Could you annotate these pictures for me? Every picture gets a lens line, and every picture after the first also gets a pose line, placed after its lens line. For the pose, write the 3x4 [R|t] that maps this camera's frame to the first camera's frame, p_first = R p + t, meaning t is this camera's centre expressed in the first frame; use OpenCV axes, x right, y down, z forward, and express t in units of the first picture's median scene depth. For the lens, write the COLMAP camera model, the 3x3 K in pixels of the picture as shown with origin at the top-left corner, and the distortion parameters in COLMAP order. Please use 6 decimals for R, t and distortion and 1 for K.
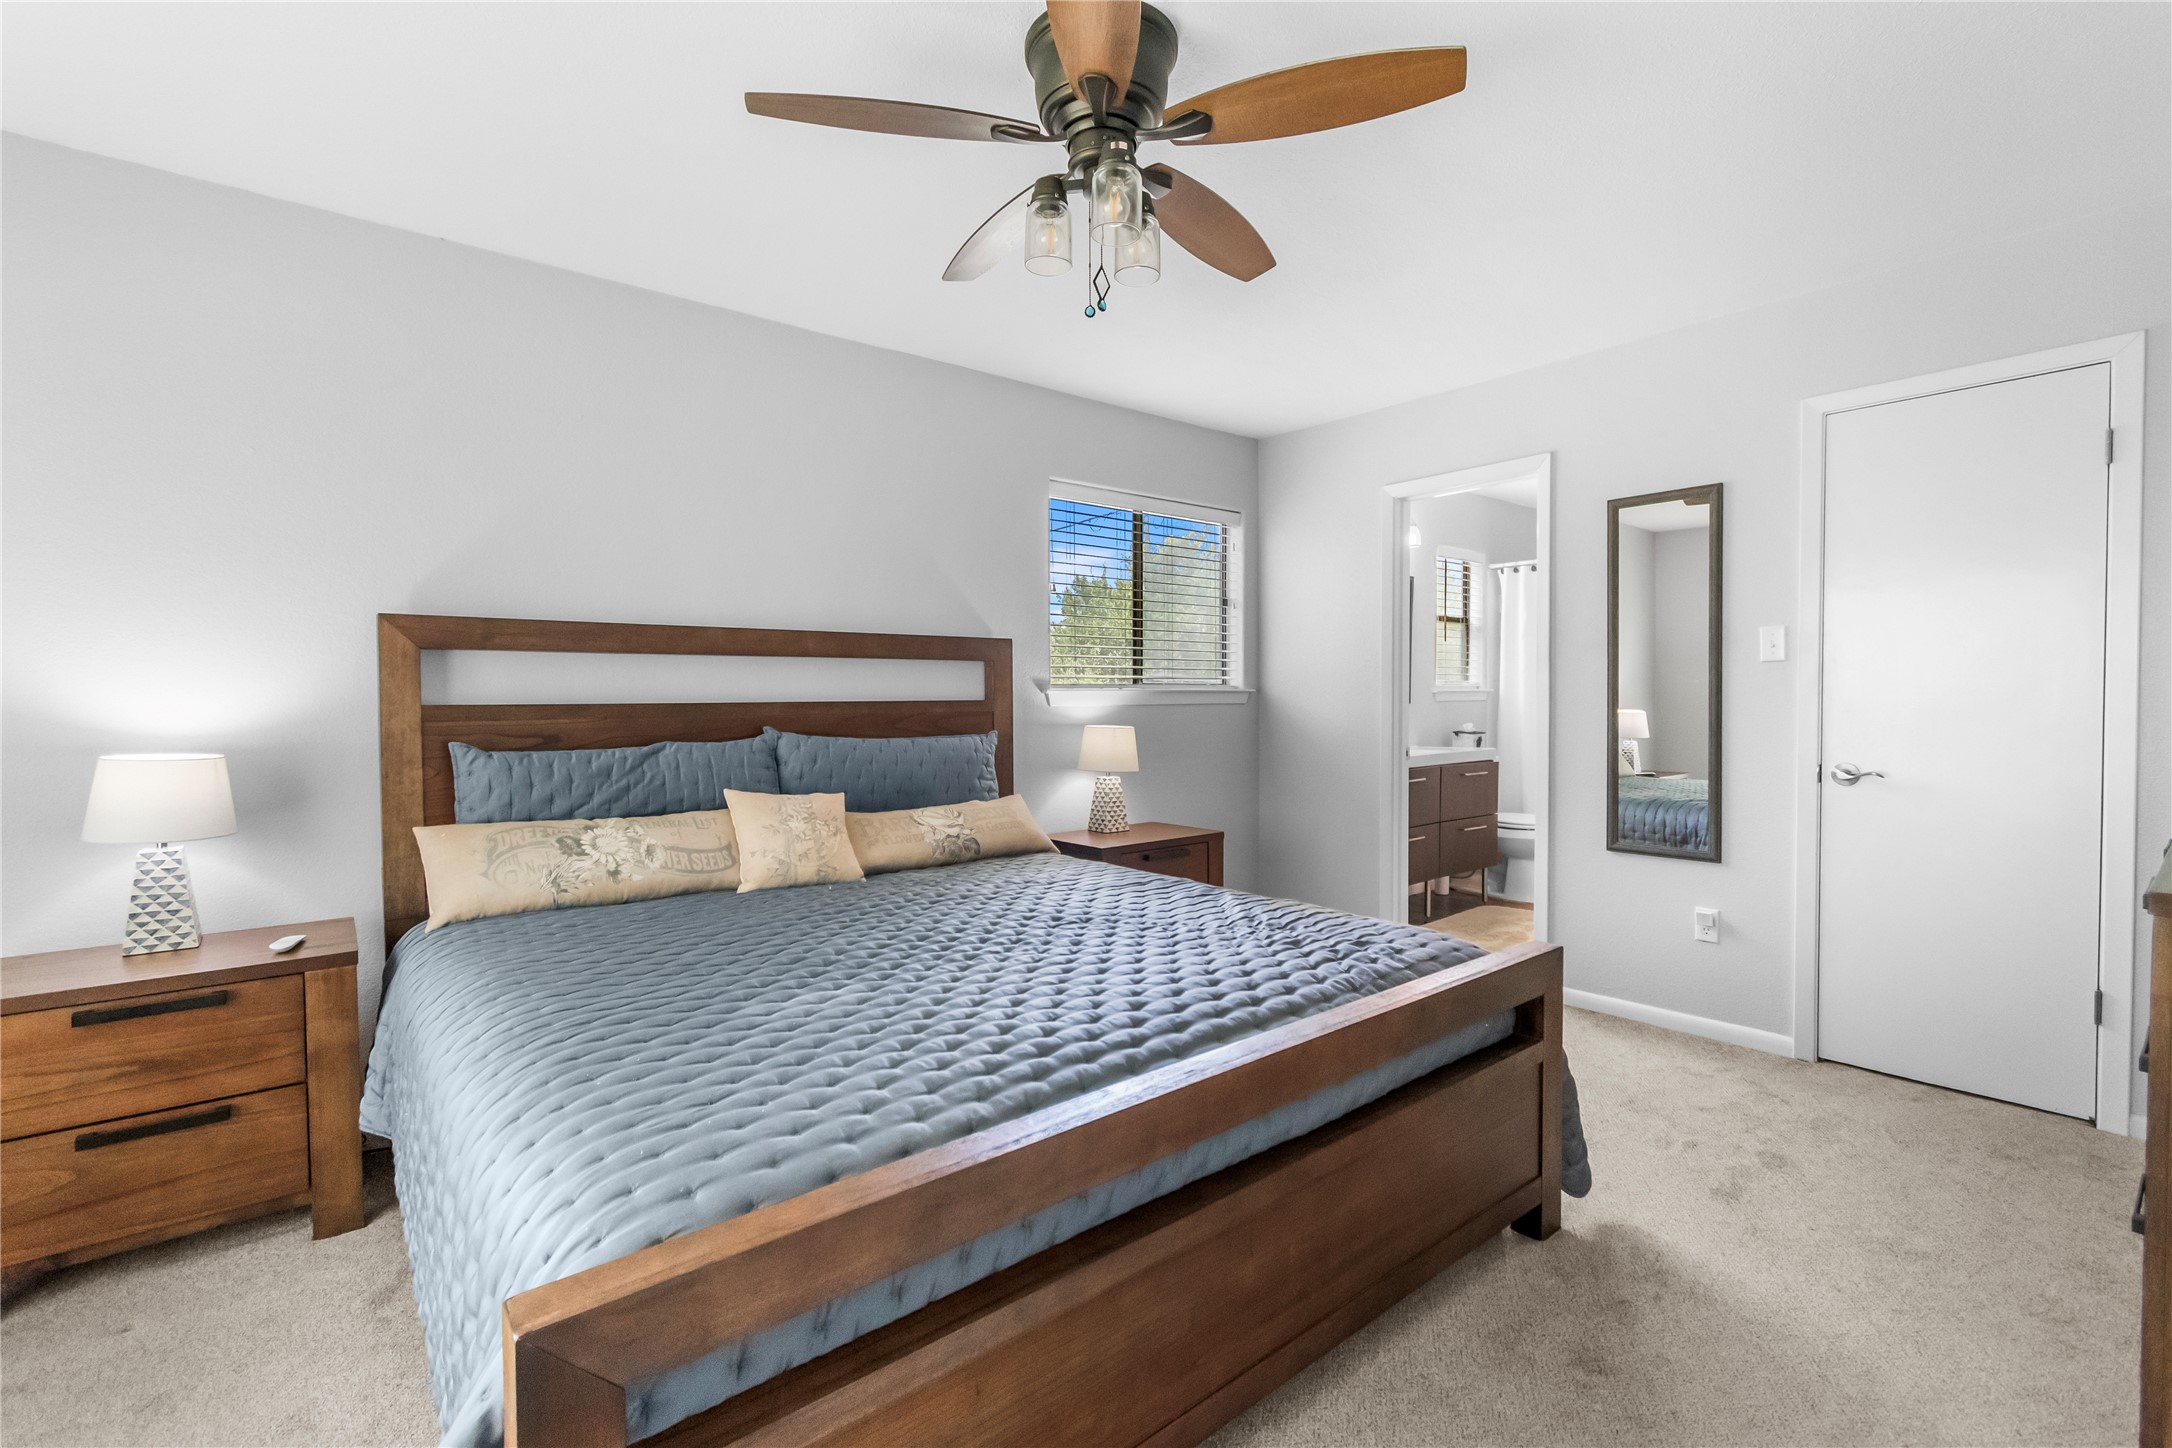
lens RADIAL K [[965.0, 0, 1083.5], [0, 965.0, 724.6], [0, 0, 1]] dist [0.002347, 0.000027]
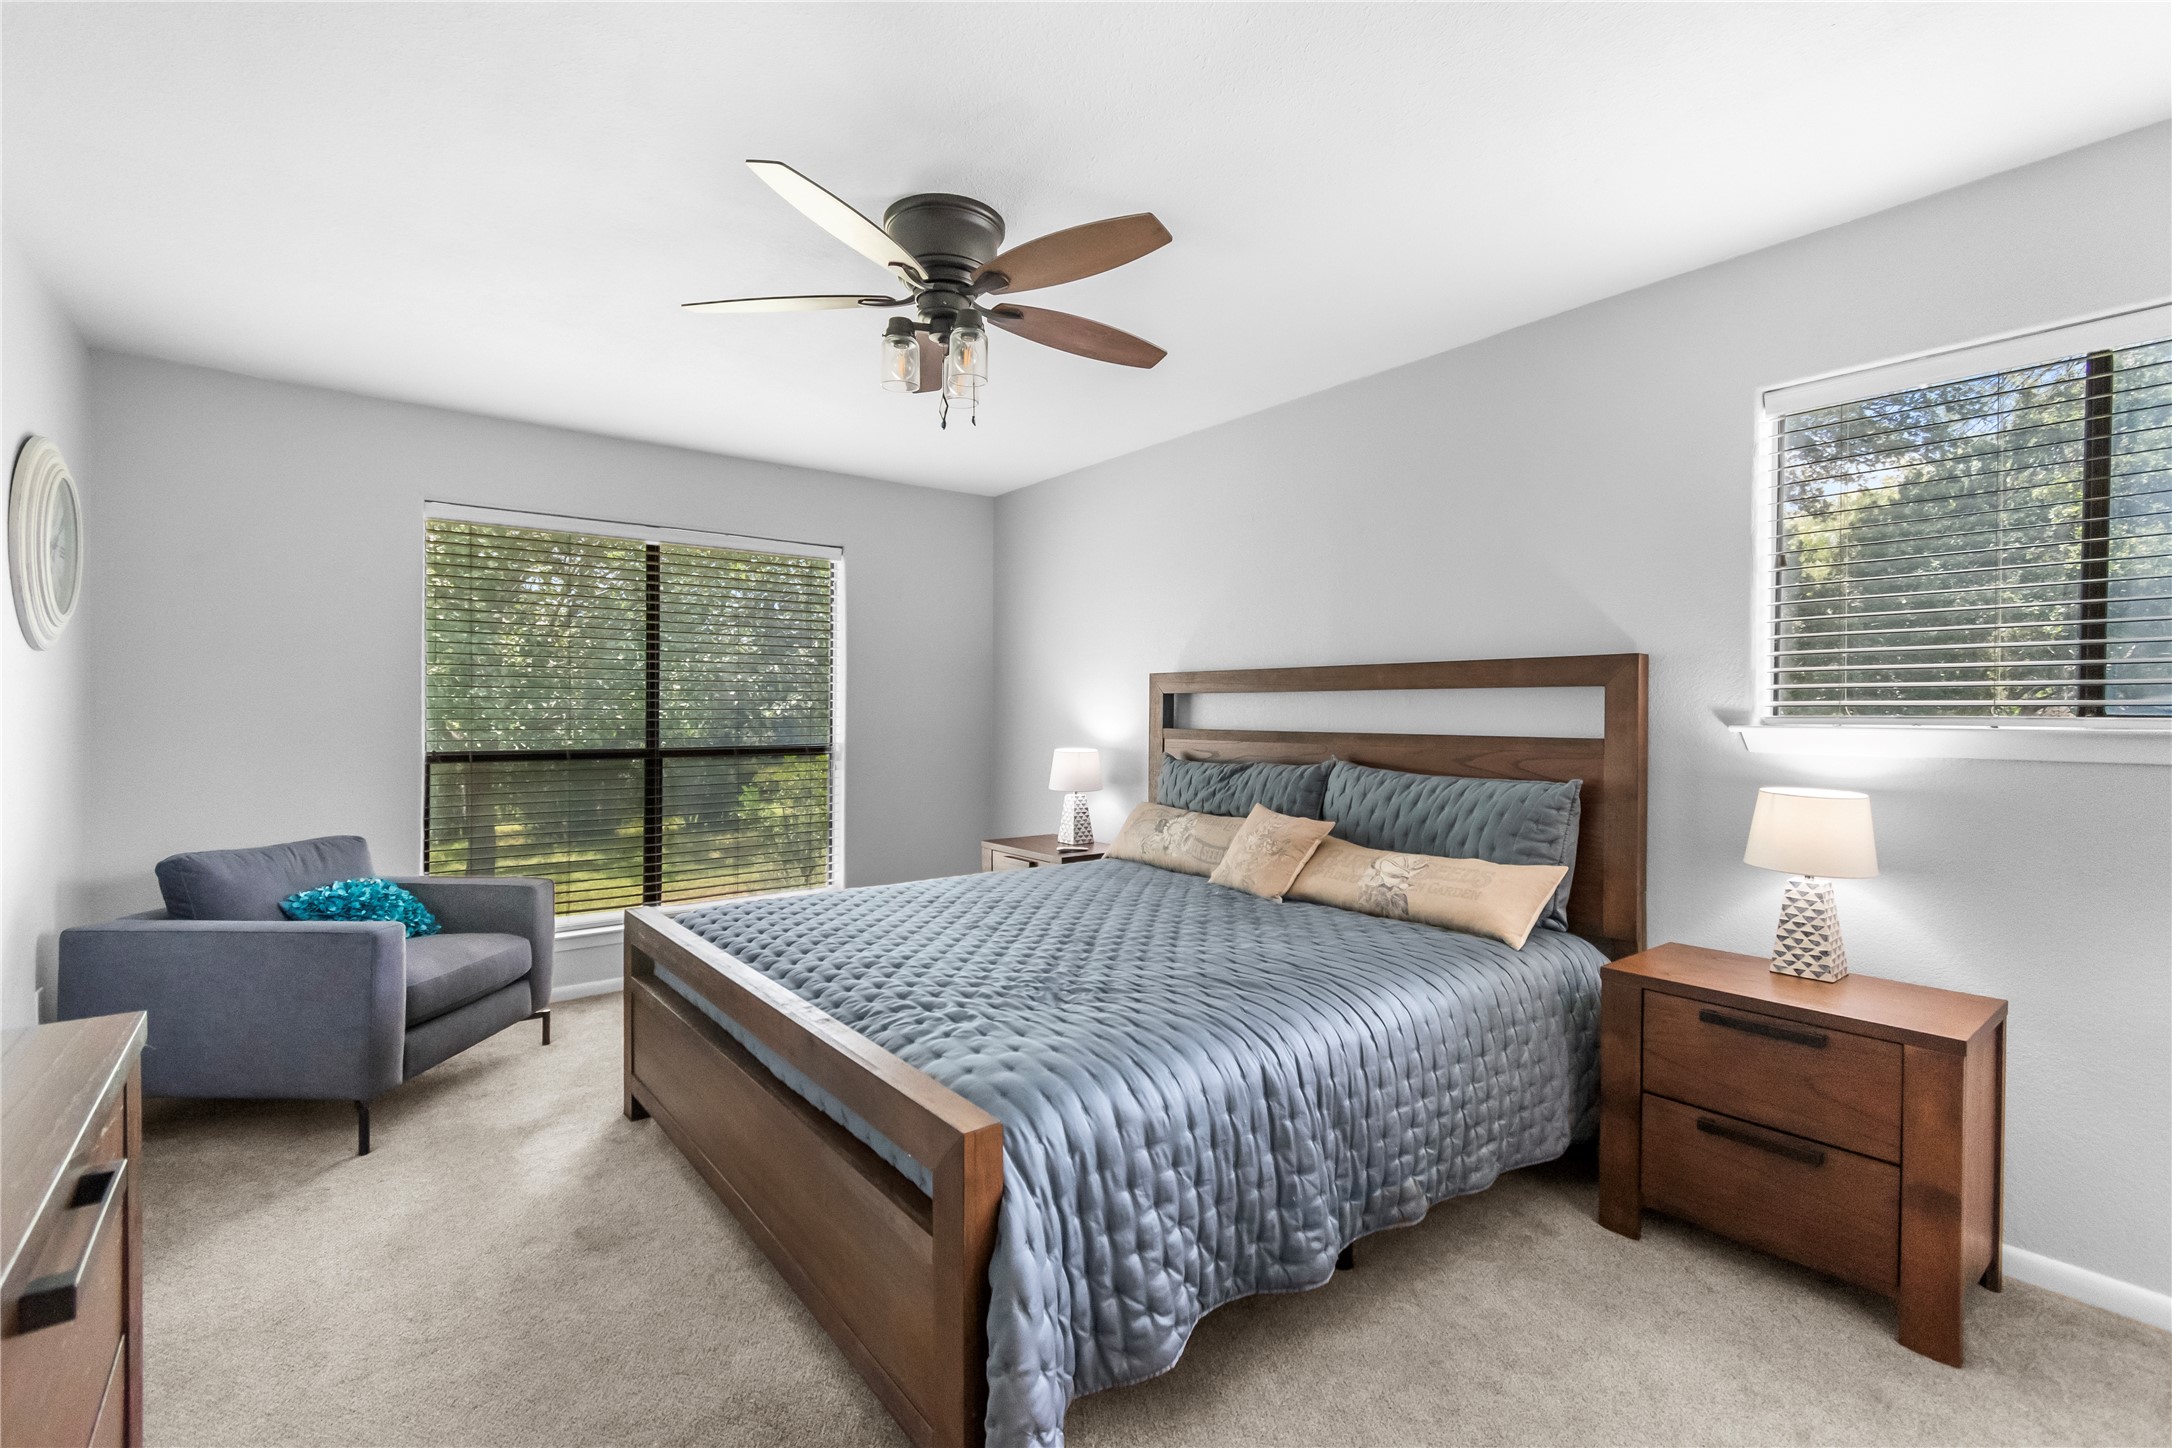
lens RADIAL K [[965.0, 0, 1083.5], [0, 965.0, 724.6], [0, 0, 1]] dist [0.002347, 0.000027]
pose [[-0.026897, 0.016368, -0.999504, 0.883942], [-0.035293, 0.999227, 0.017313, -0.047179], [0.999015, 0.035741, -0.026299, 0.843500]]
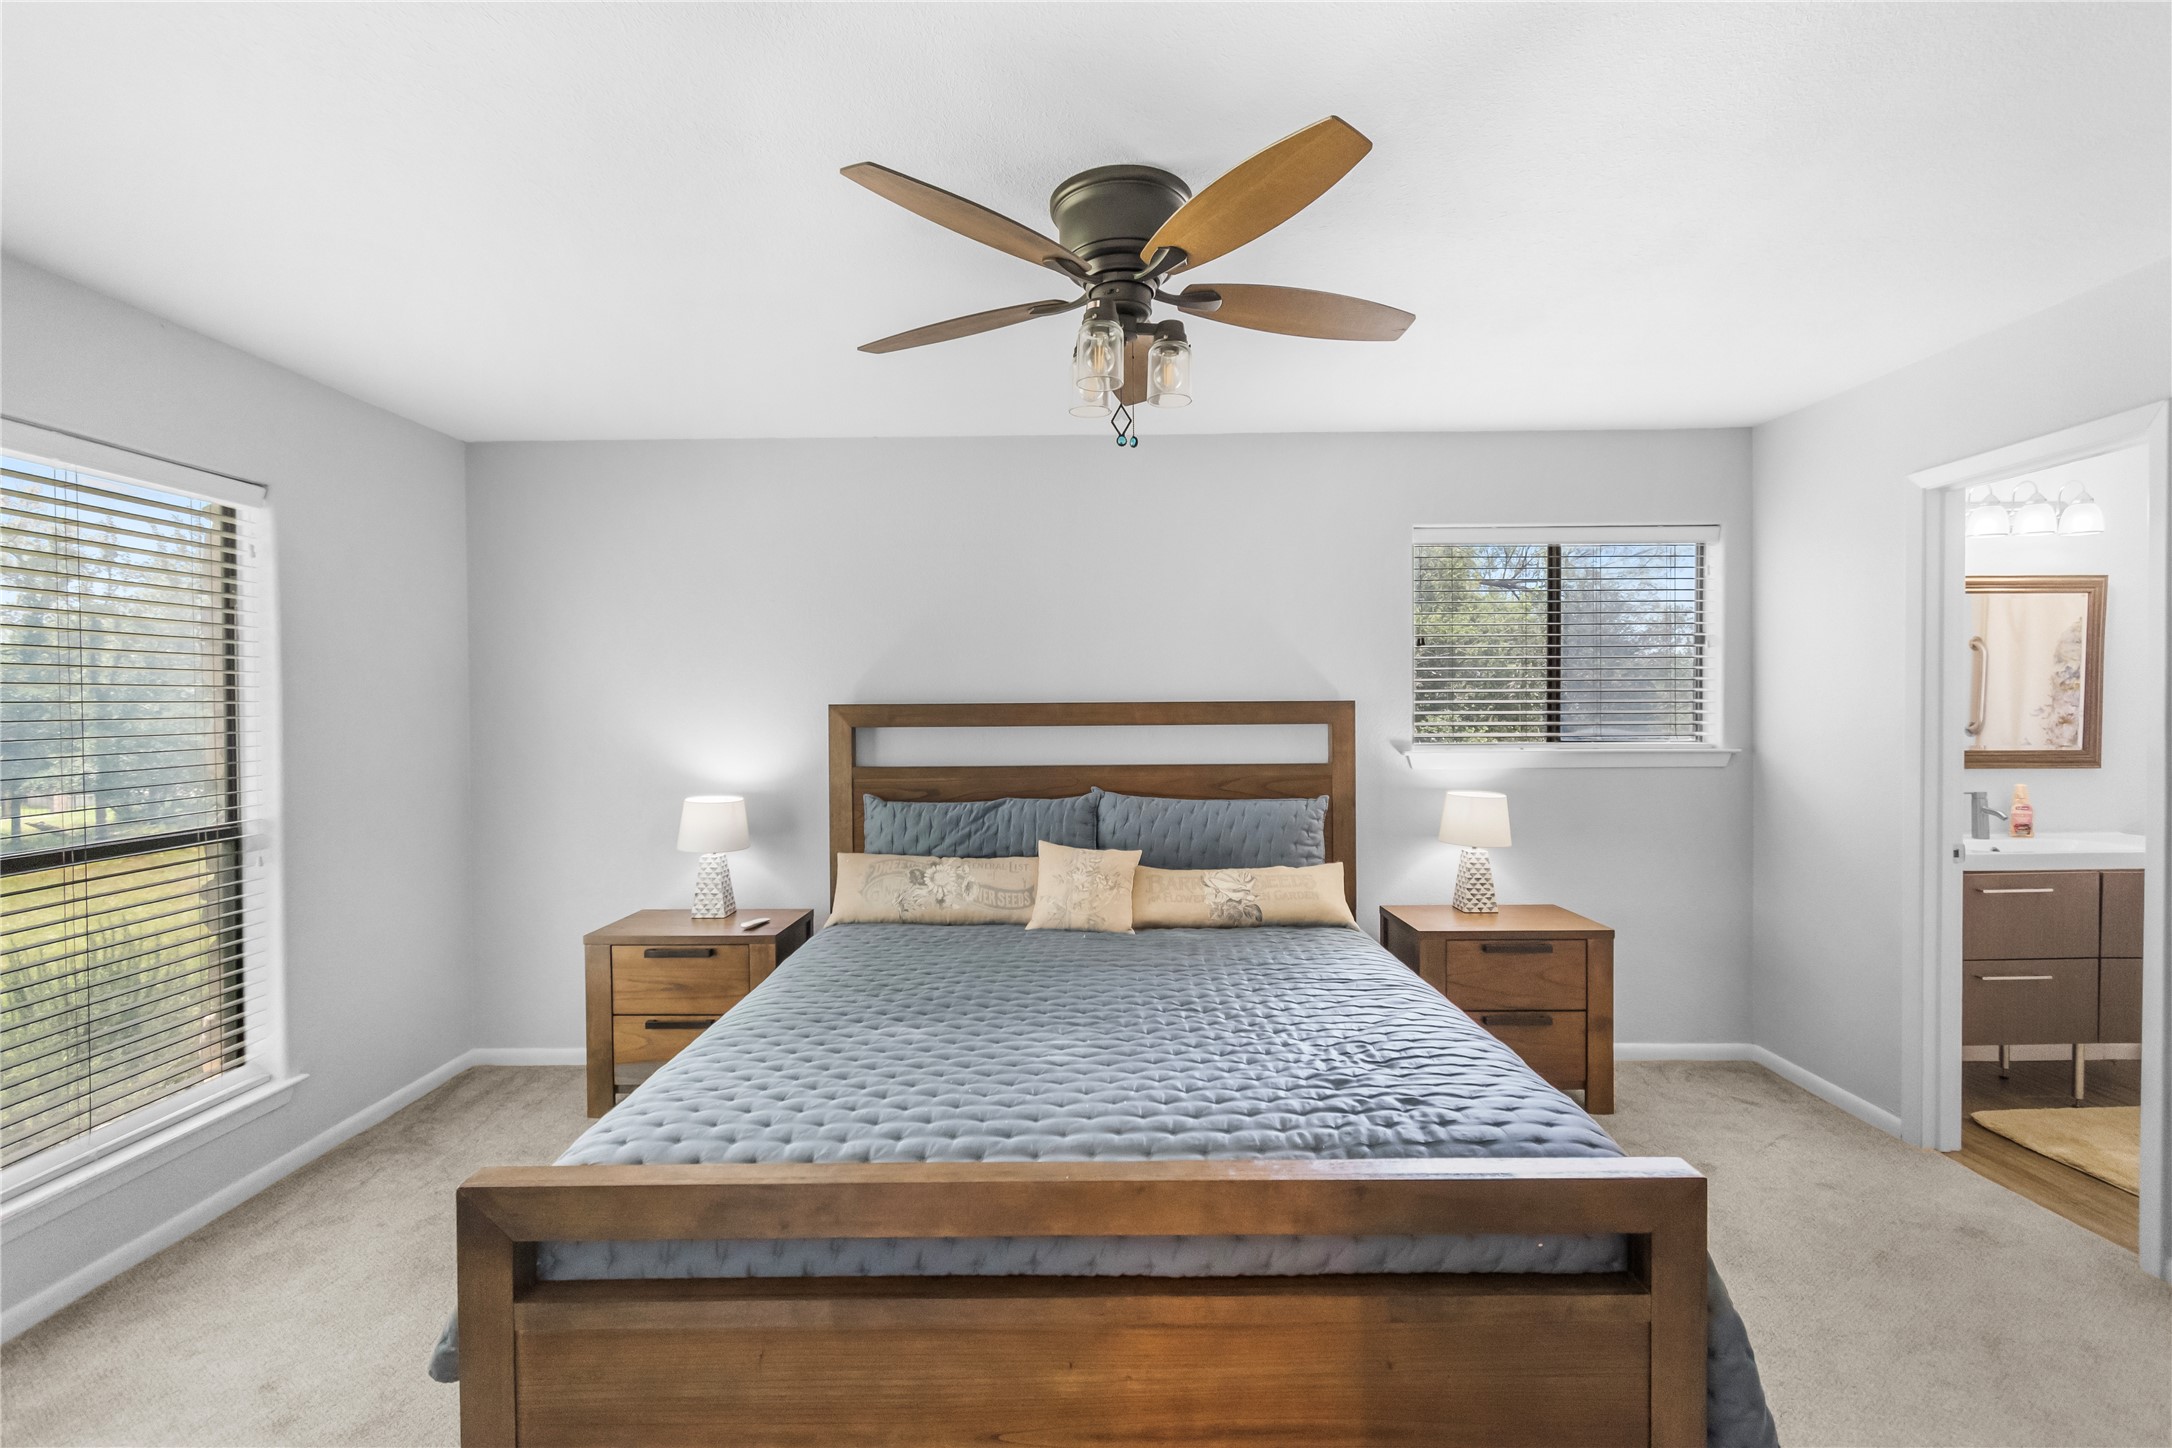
lens RADIAL K [[965.0, 0, 1083.5], [0, 965.0, 724.6], [0, 0, 1]] dist [0.002347, 0.000027]
pose [[0.771316, 0.011318, -0.636352, 0.458561], [-0.016515, 0.999861, -0.002235, -0.079888], [0.636238, 0.012234, 0.771396, 0.102831]]
